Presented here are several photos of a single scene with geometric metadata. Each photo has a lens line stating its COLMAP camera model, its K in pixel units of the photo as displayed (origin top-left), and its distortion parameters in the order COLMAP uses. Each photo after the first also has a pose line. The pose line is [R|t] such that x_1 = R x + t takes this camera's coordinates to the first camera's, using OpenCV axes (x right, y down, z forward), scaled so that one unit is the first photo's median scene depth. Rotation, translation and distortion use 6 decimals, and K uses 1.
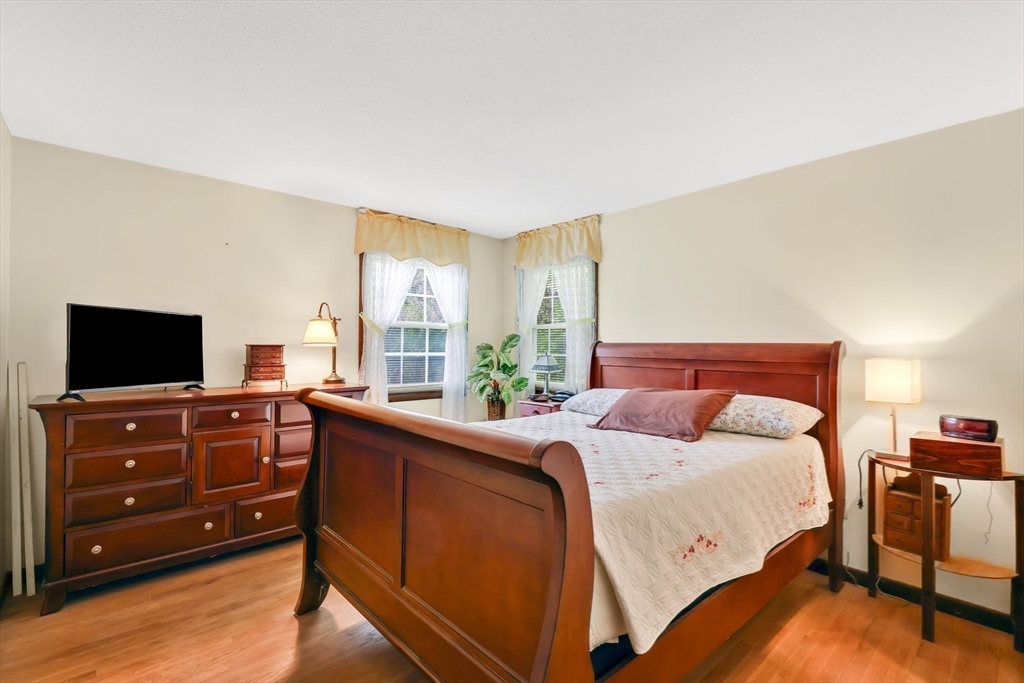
lens RADIAL K [[464.3, 0, 512.3], [0, 464.3, 340.9], [0, 0, 1]] dist [-0.000257, -0.000106]
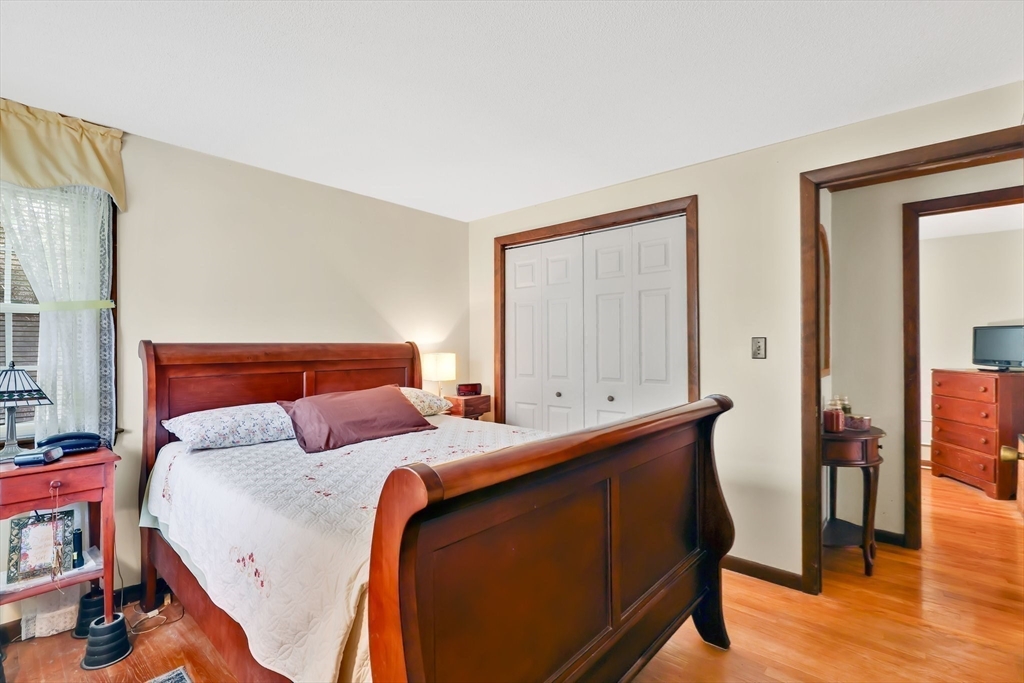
lens RADIAL K [[469.2, 0, 509.5], [0, 469.2, 347.5], [0, 0, 1]] dist [0.005627, 0.000202]
pose [[-0.096254, -0.015967, 0.995229, -0.554318], [-0.006083, 0.999862, 0.015453, -0.003592], [-0.995338, -0.004567, -0.096338, 0.648161]]
